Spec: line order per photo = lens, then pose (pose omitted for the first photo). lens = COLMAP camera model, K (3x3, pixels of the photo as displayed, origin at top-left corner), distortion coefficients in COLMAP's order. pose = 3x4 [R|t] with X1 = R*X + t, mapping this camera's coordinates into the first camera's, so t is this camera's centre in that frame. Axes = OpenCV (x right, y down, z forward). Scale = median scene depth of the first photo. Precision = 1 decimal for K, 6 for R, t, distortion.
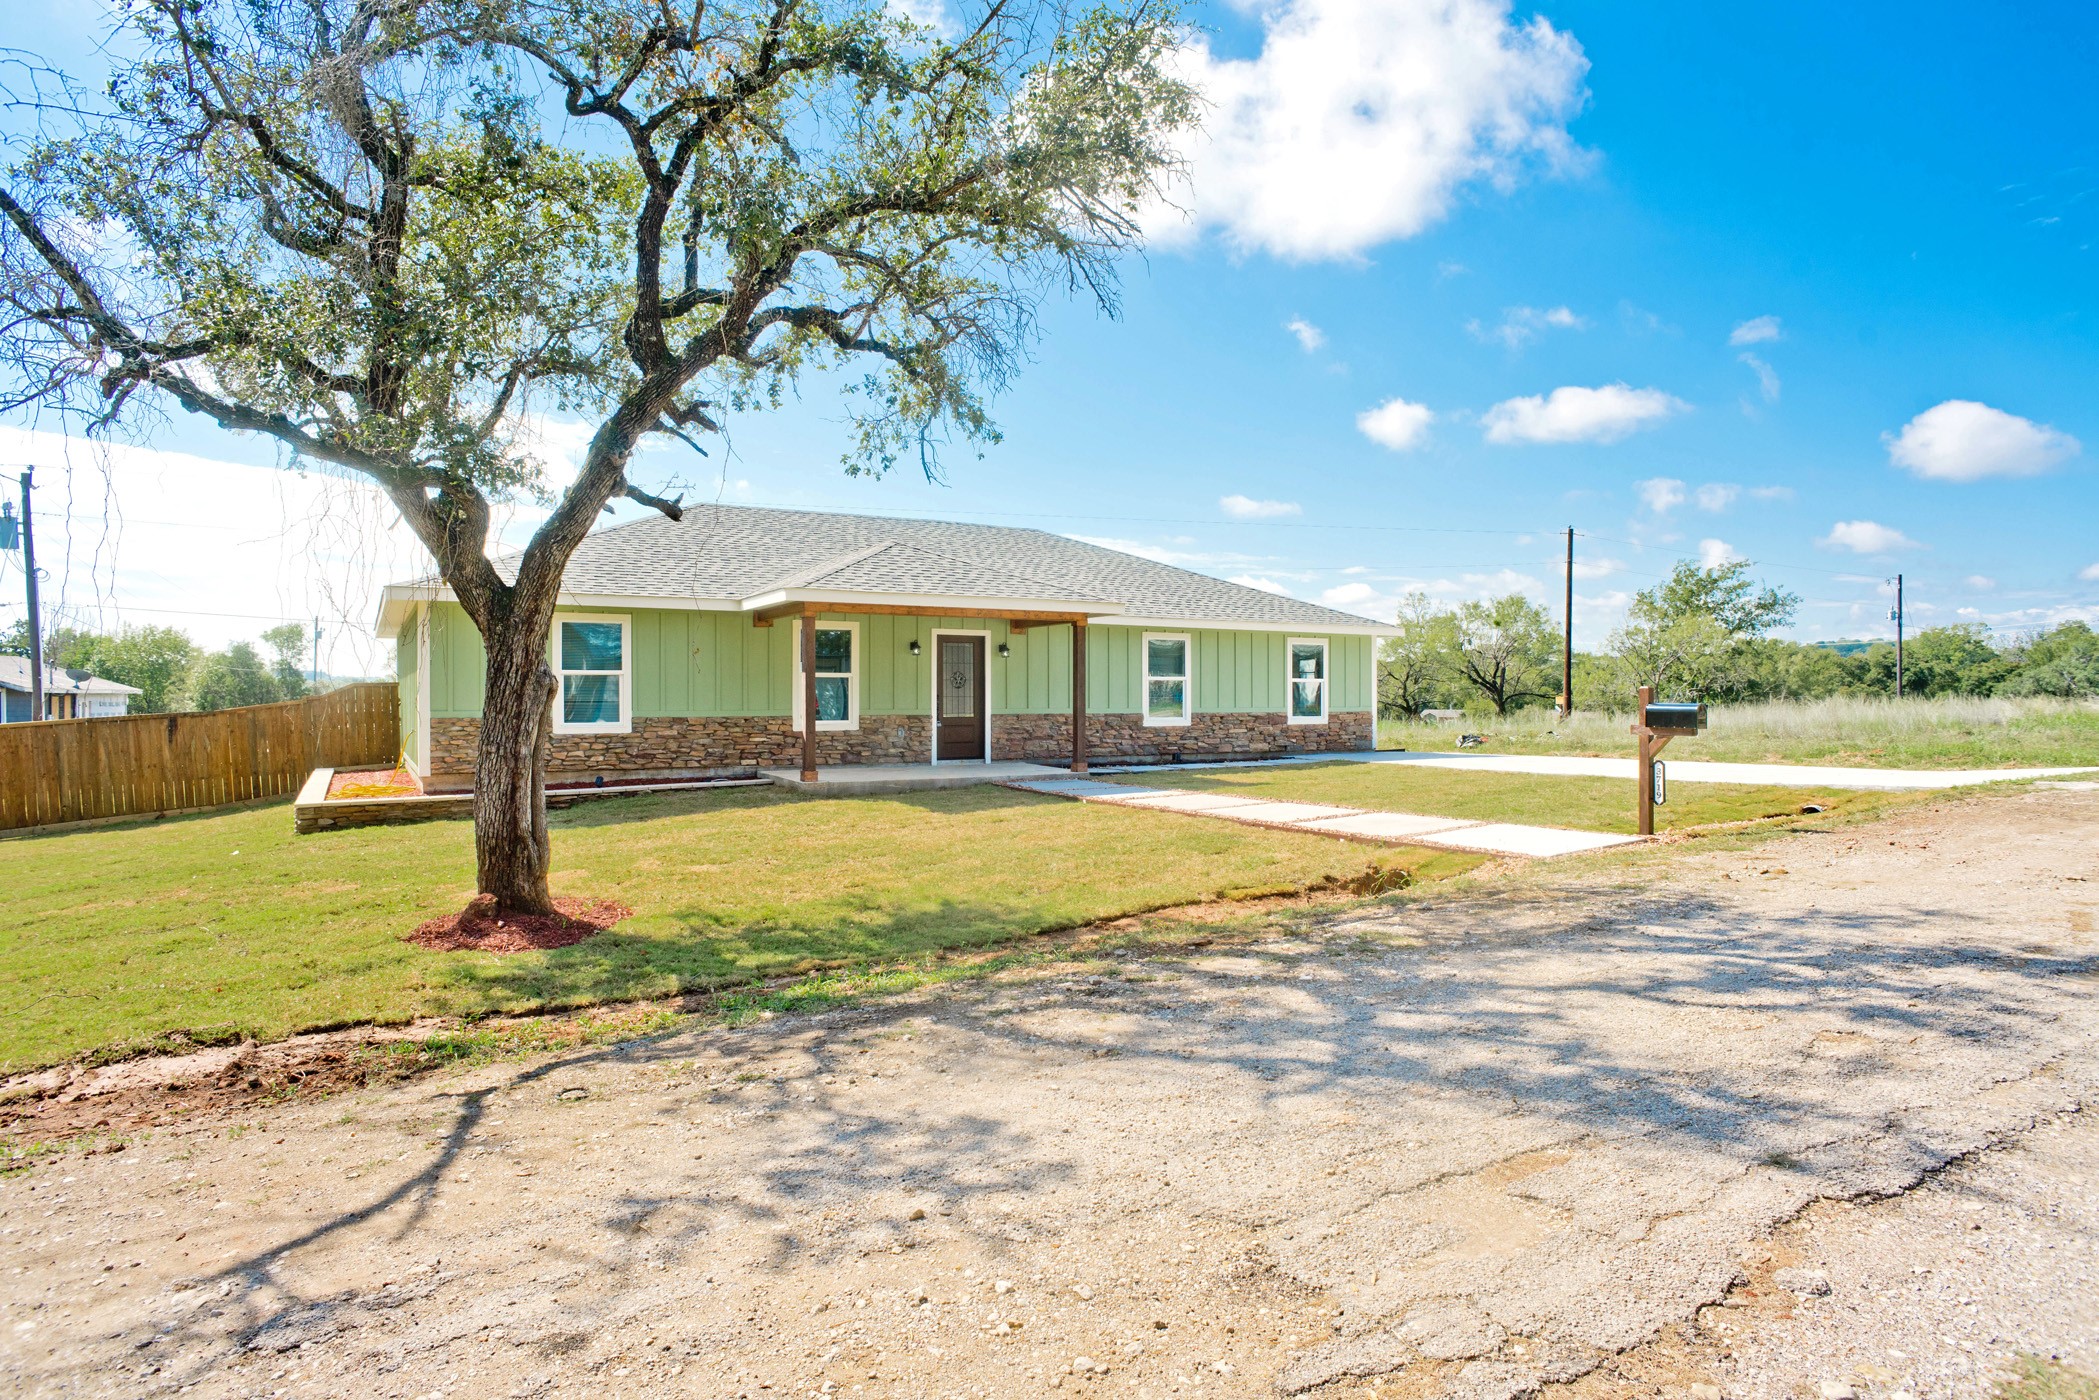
lens RADIAL K [[1174.0, 0, 1053.2], [0, 1174.0, 713.4], [0, 0, 1]] dist [-0.004279, 0.011599]
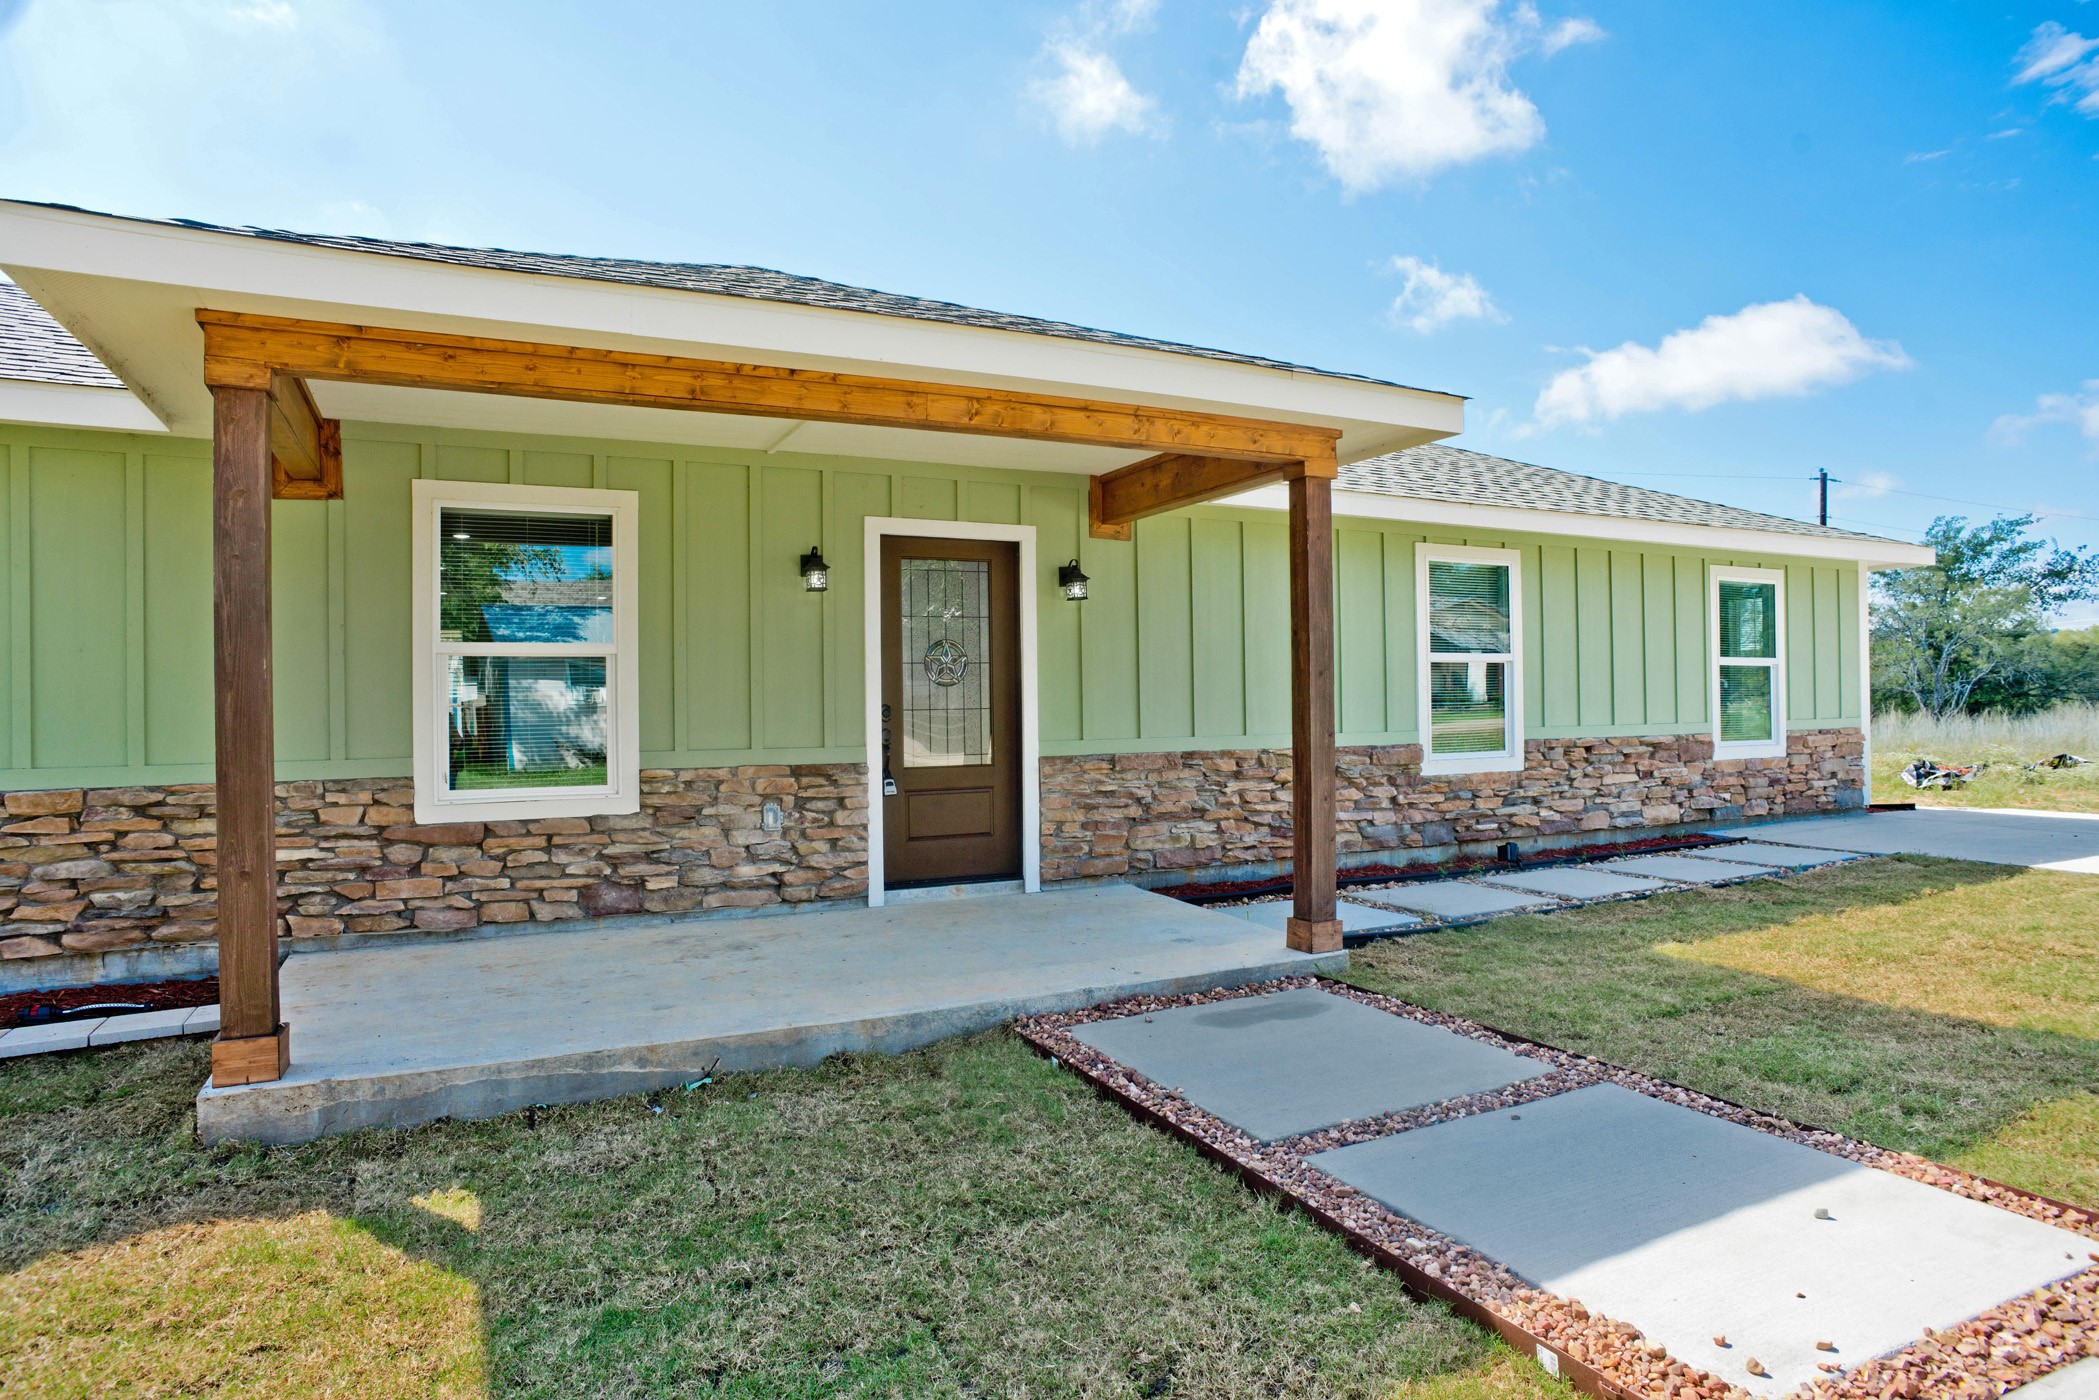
lens RADIAL K [[1174.0, 0, 1053.2], [0, 1174.0, 713.4], [0, 0, 1]] dist [-0.004279, 0.011599]
pose [[0.998448, -0.012697, -0.054223, -0.026649], [0.012335, 0.999899, -0.006998, -0.008964], [0.054307, 0.006318, 0.998504, 0.593167]]
